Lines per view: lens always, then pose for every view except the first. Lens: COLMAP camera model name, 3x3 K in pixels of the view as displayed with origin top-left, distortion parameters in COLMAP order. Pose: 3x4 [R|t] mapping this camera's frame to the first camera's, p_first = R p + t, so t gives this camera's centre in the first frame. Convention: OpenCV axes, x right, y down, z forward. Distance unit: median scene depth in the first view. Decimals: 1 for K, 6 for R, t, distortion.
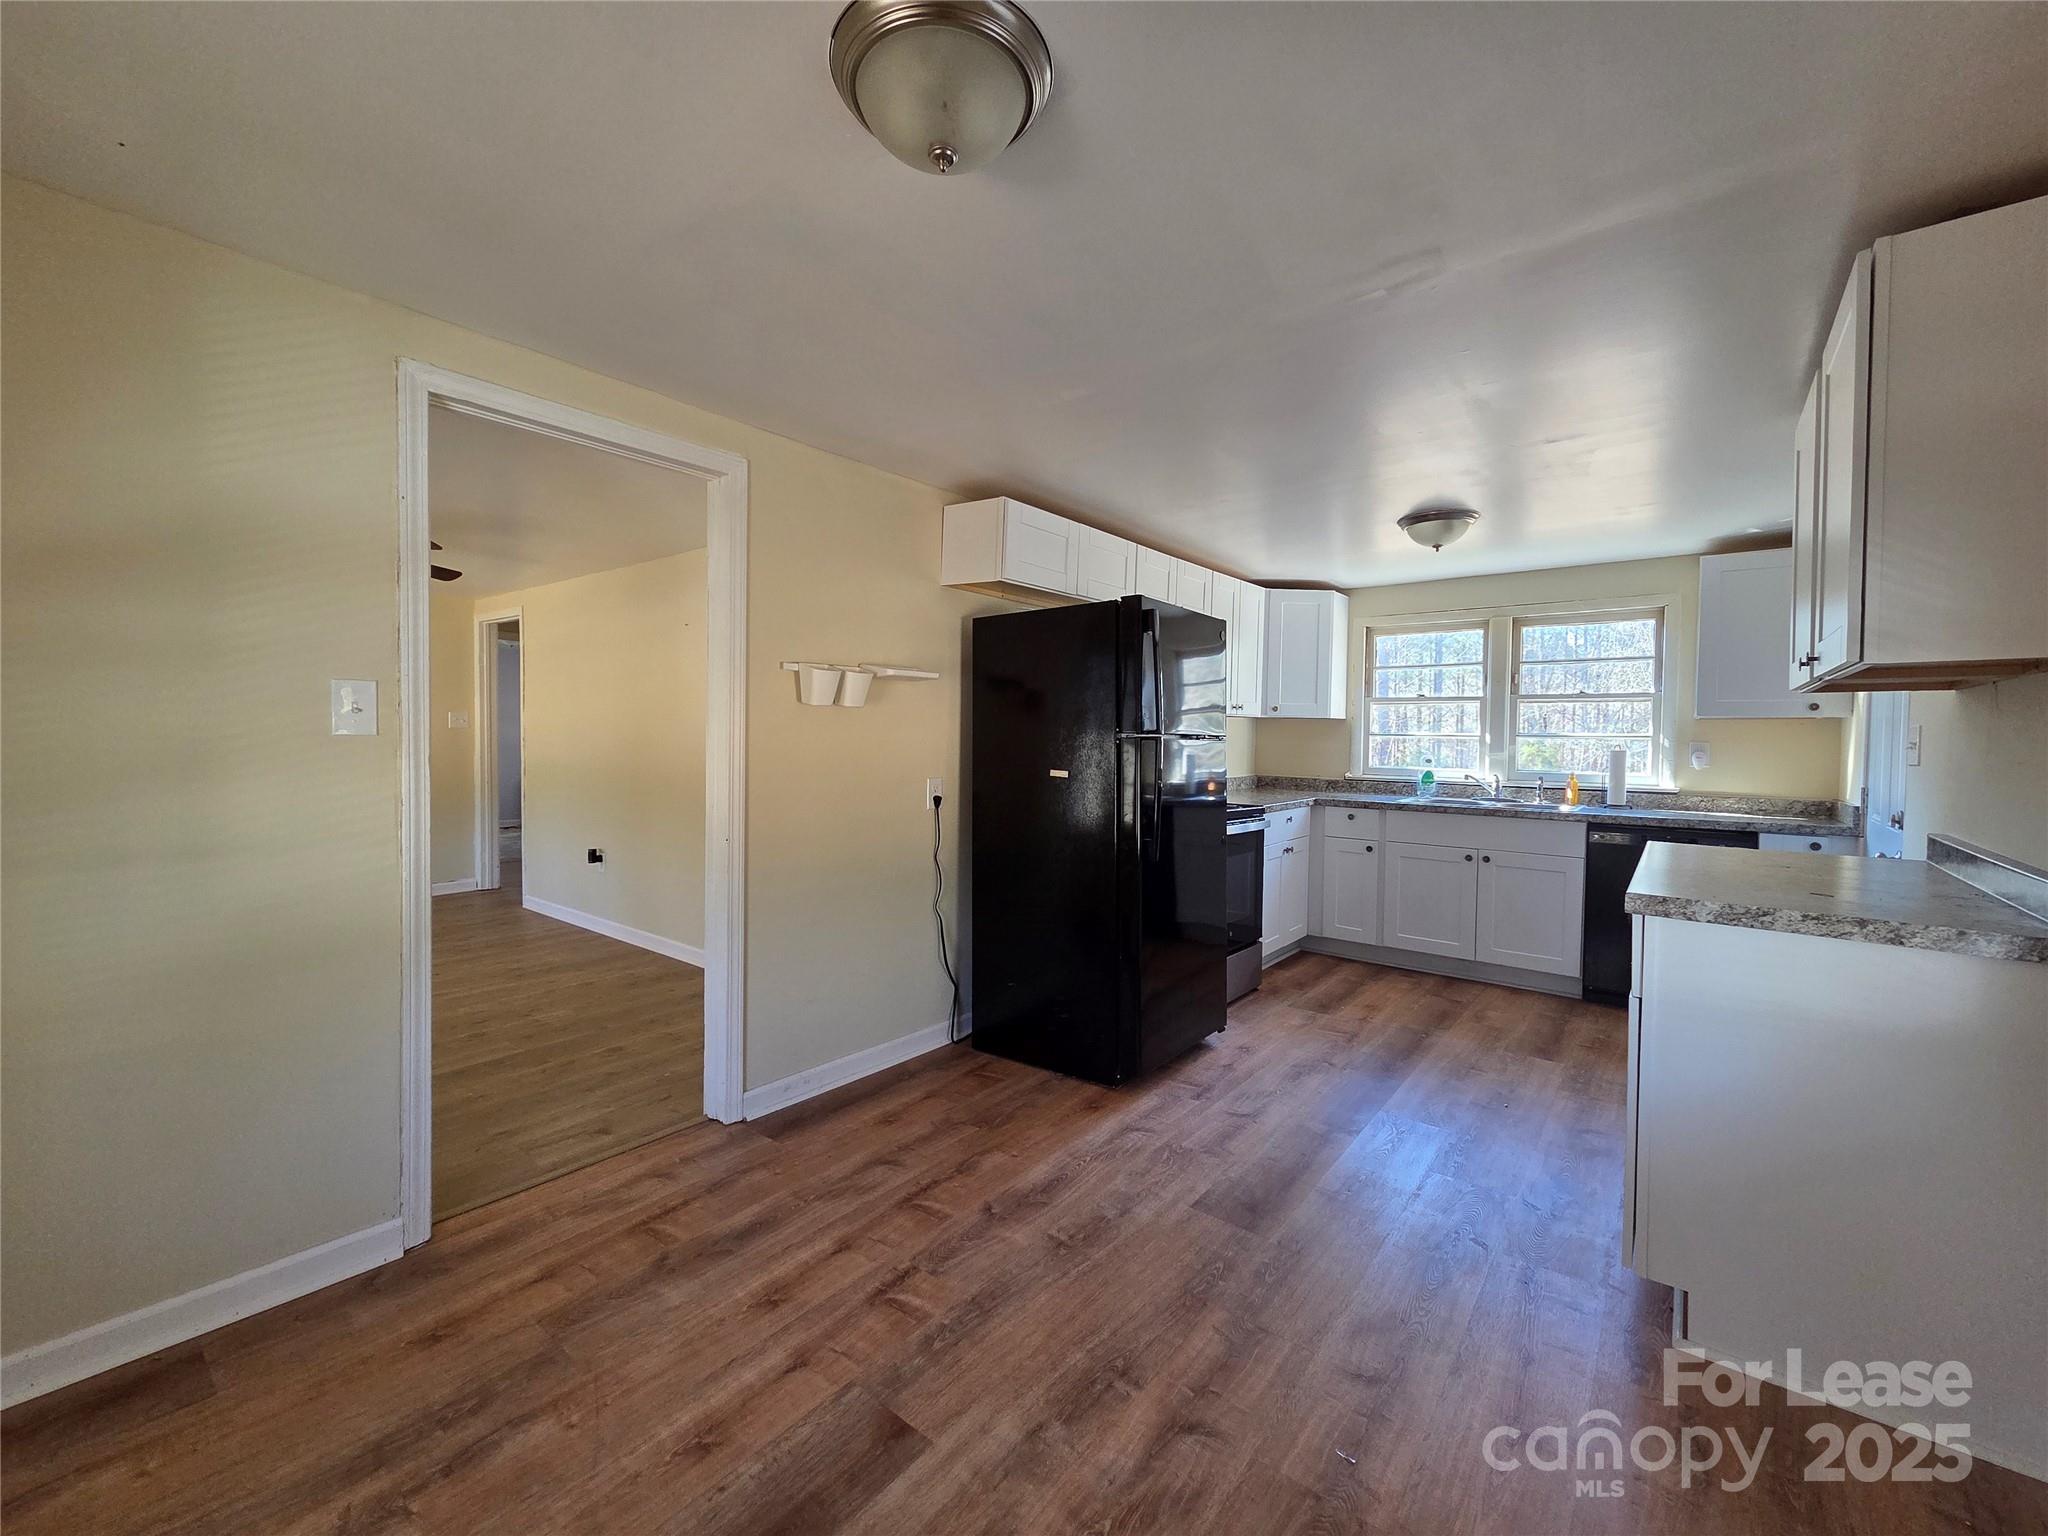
lens RADIAL K [[835.4, 0, 1032.9], [0, 835.4, 757.3], [0, 0, 1]] dist [0.001767, 0.000452]
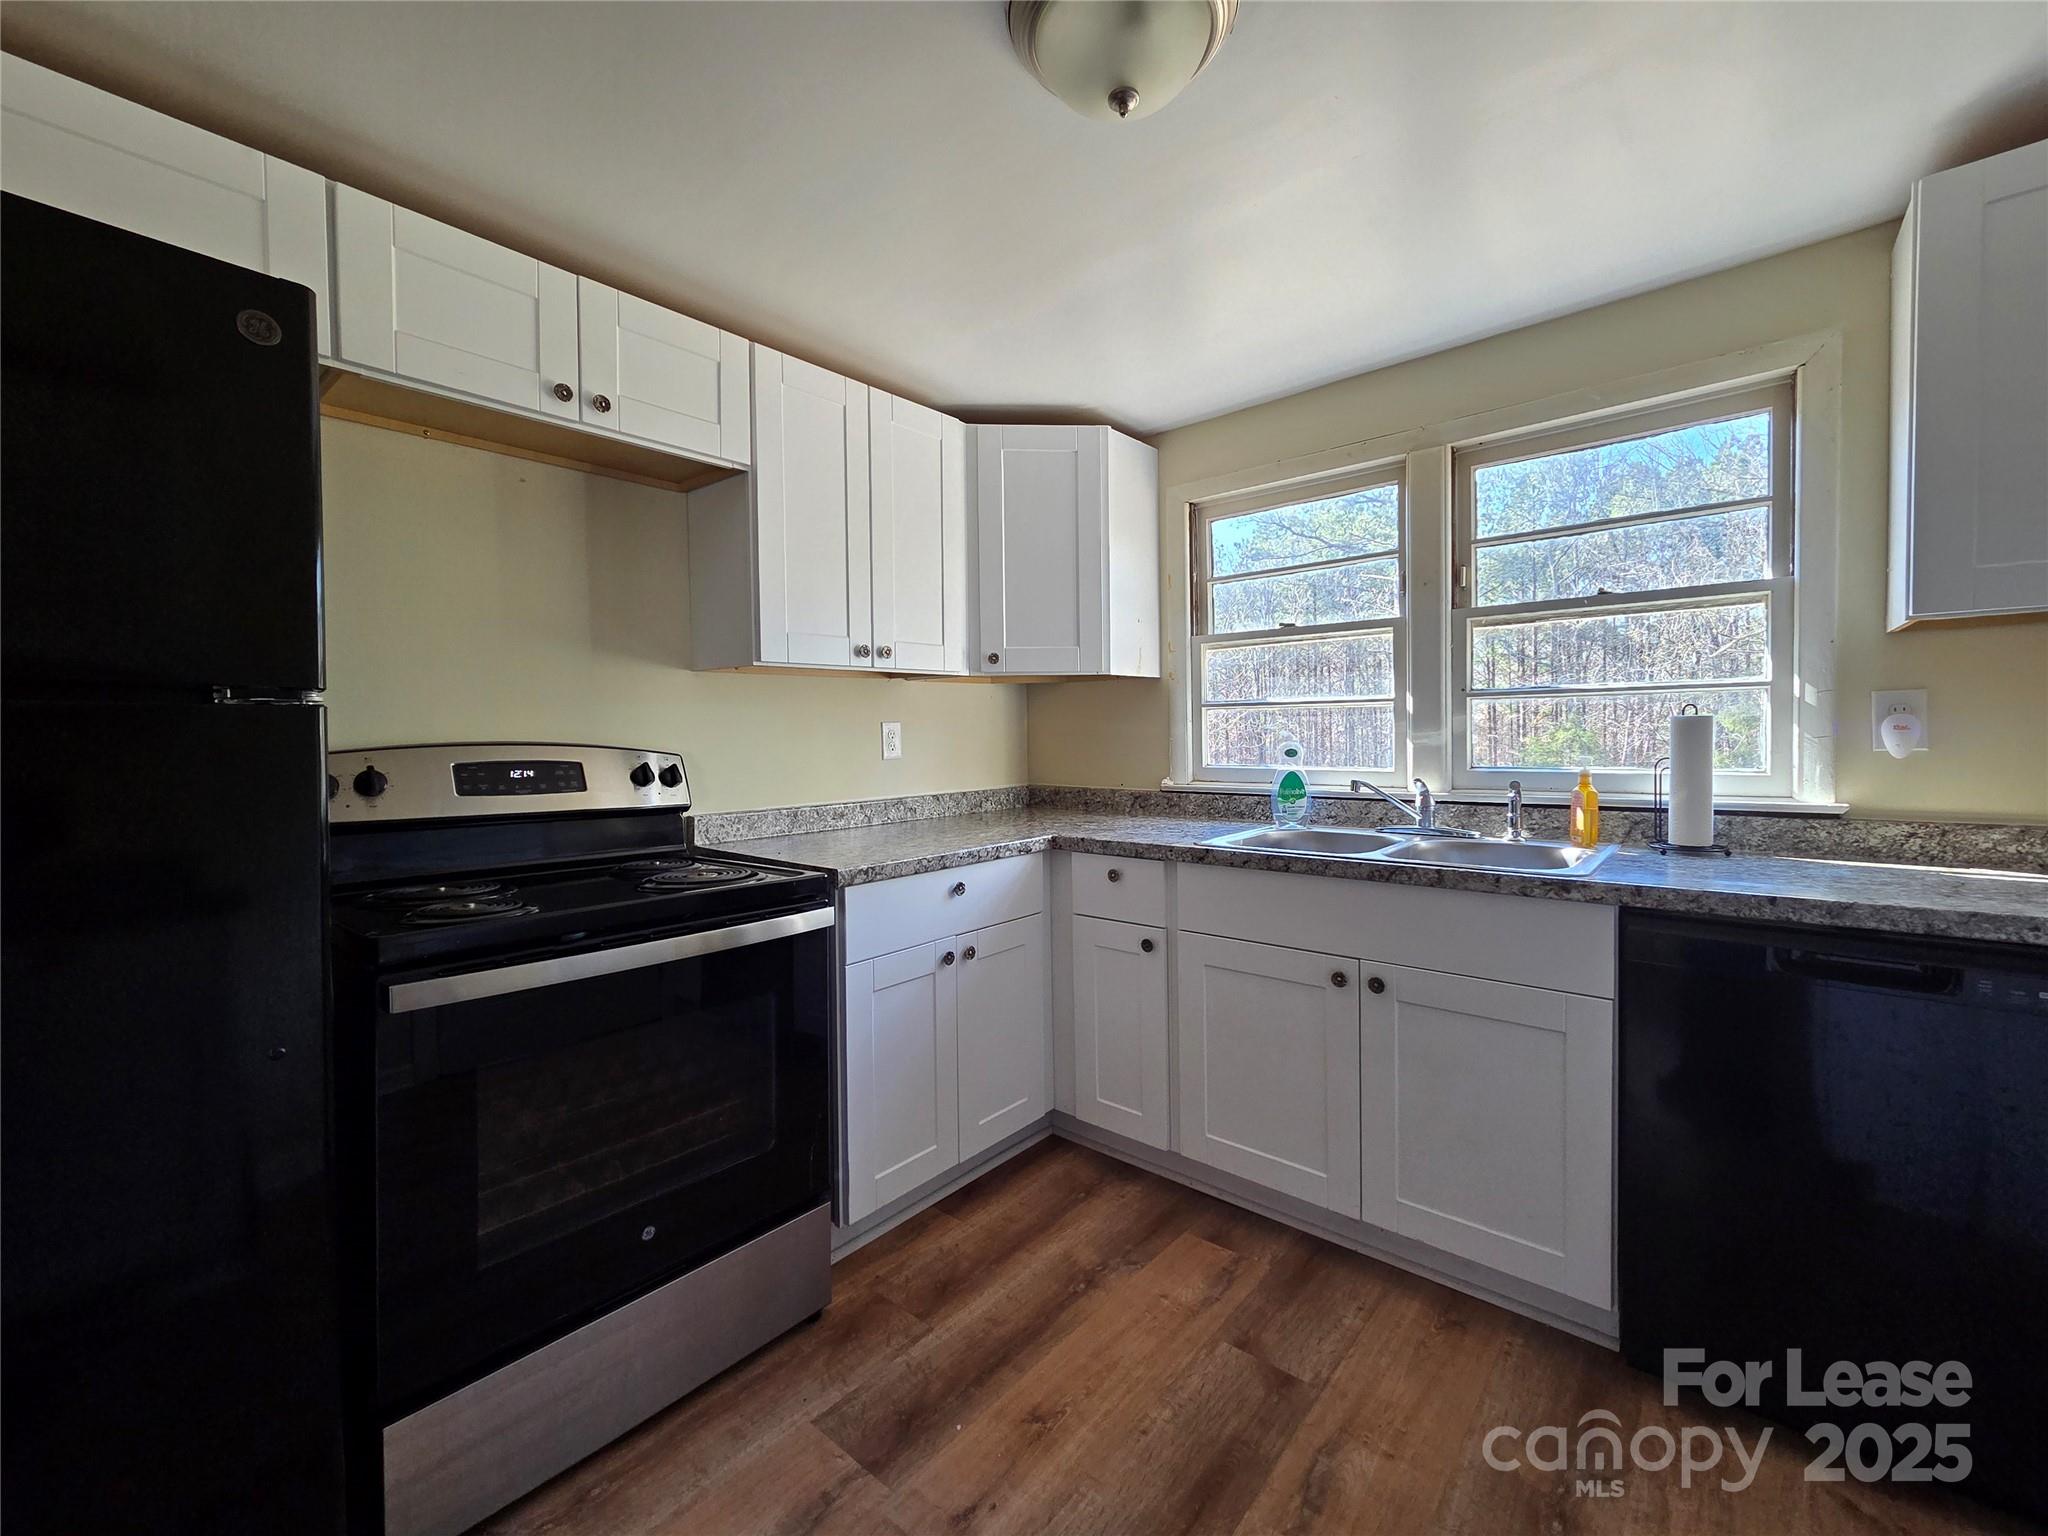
lens RADIAL K [[835.4, 0, 1036.5], [0, 835.4, 752.3], [0, 0, 1]] dist [0.001767, 0.000452]
pose [[0.999022, -0.027348, -0.034746, 0.364757], [0.027125, 0.999608, -0.006894, 0.003670], [0.034921, 0.005945, 0.999372, 0.538561]]
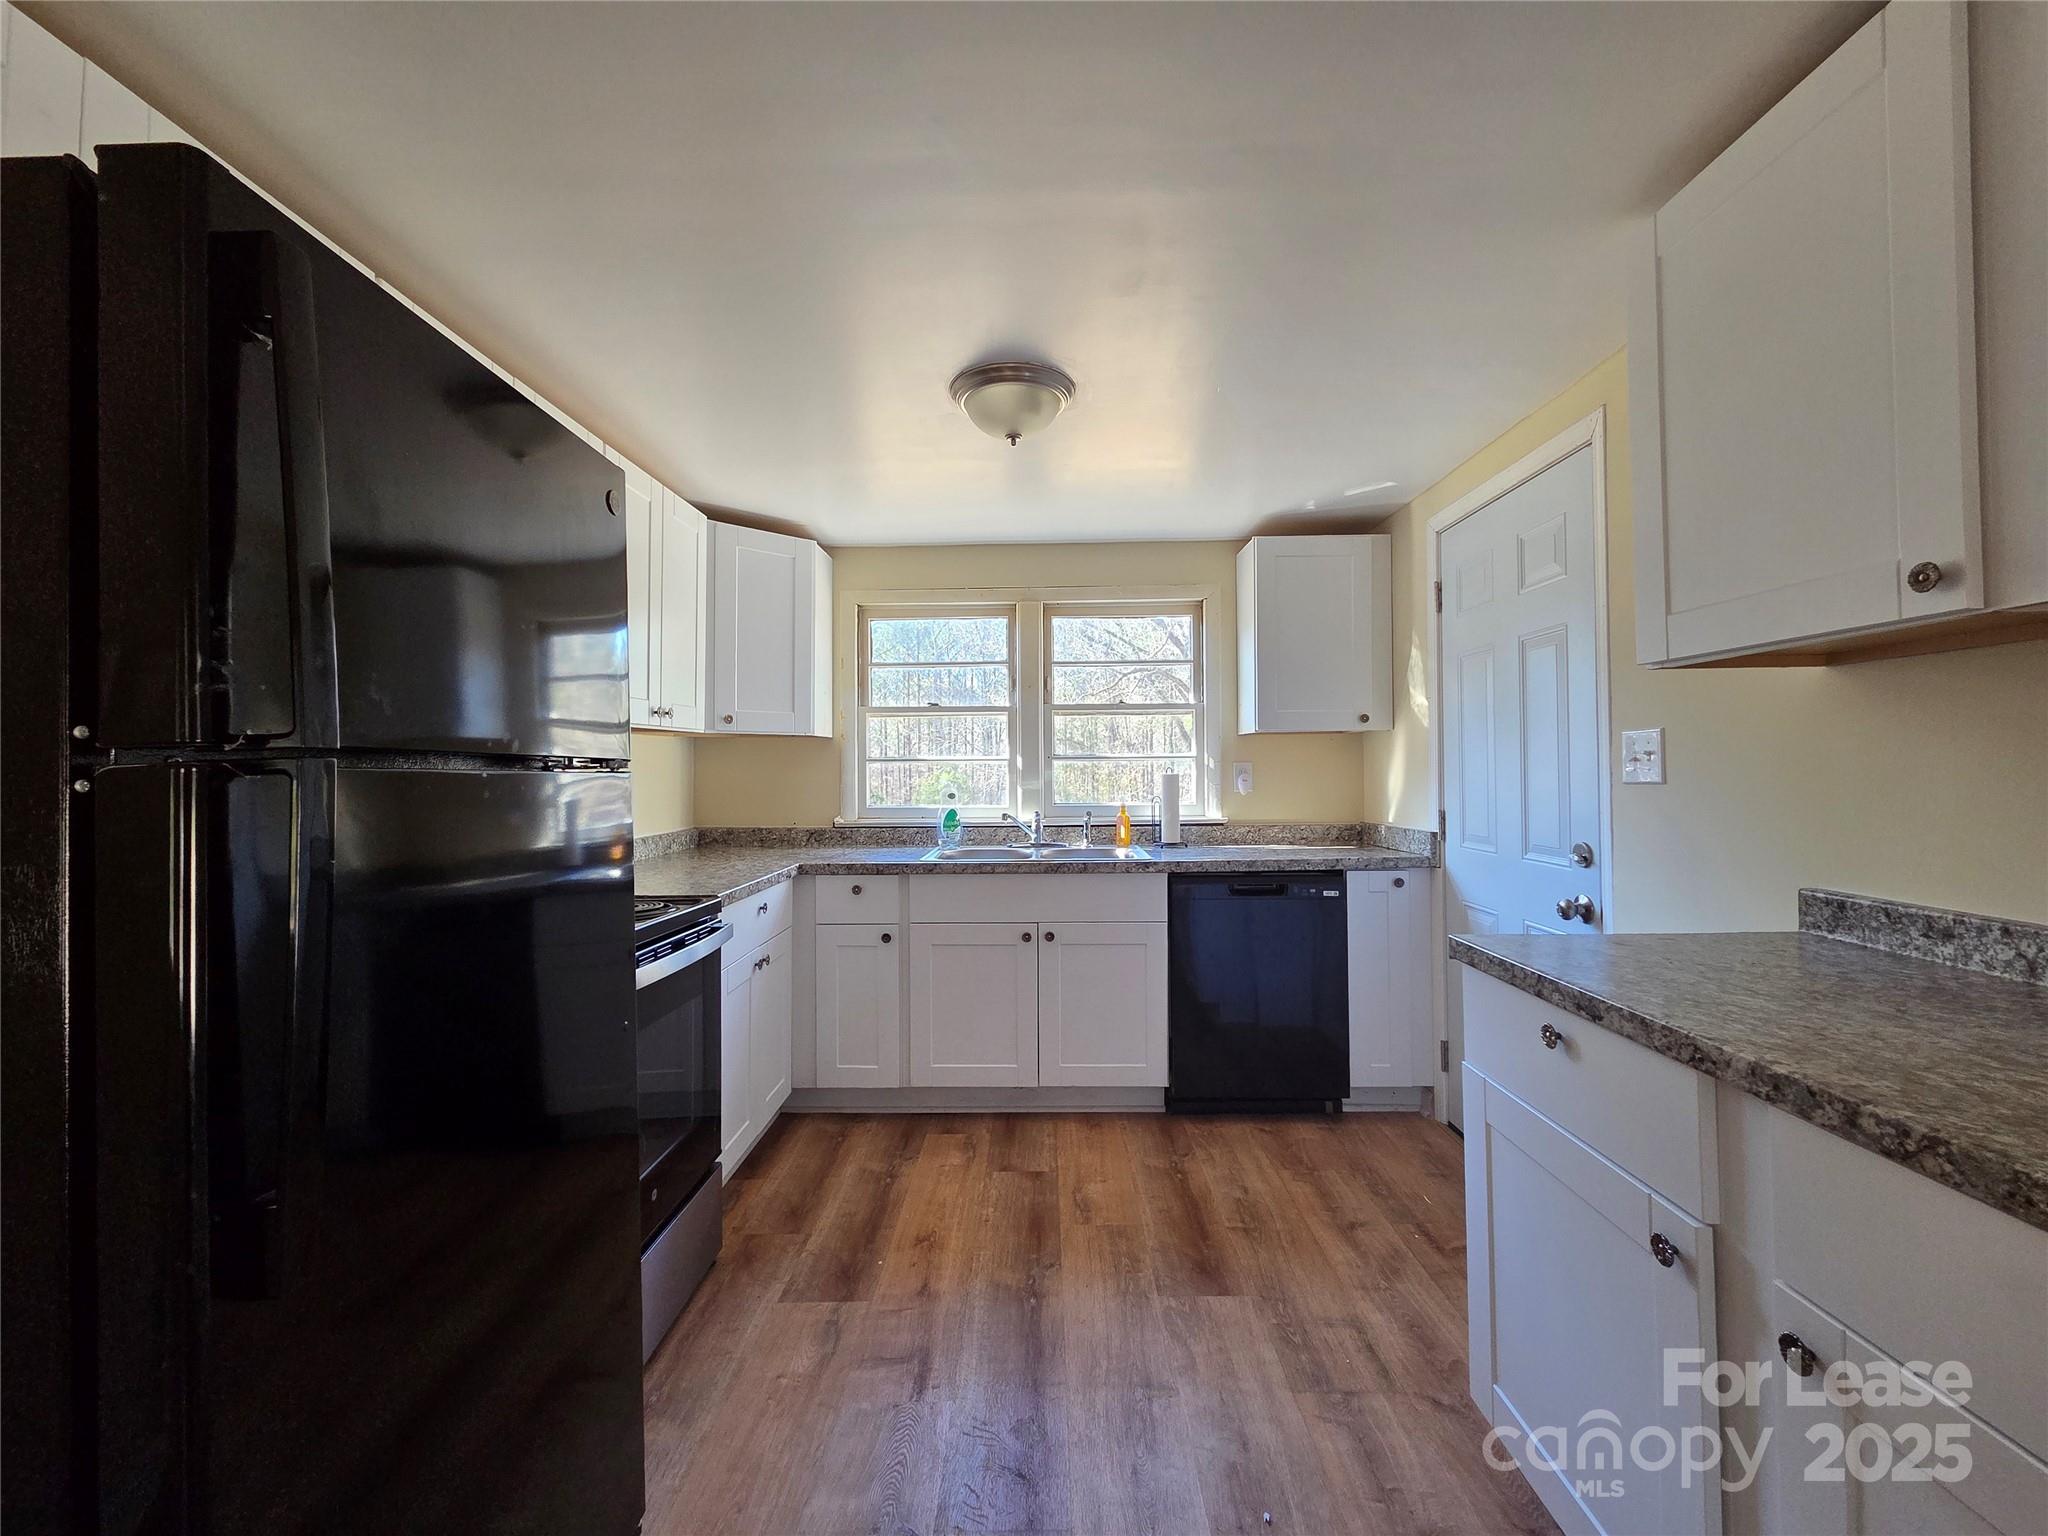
lens RADIAL K [[835.4, 0, 1034.3], [0, 835.4, 754.6], [0, 0, 1]] dist [0.001767, 0.000452]
pose [[0.793538, -0.010156, 0.608436, 0.107351], [0.035907, 0.998900, -0.030157, -0.006957], [-0.607460, 0.045777, 0.793030, 0.425198]]
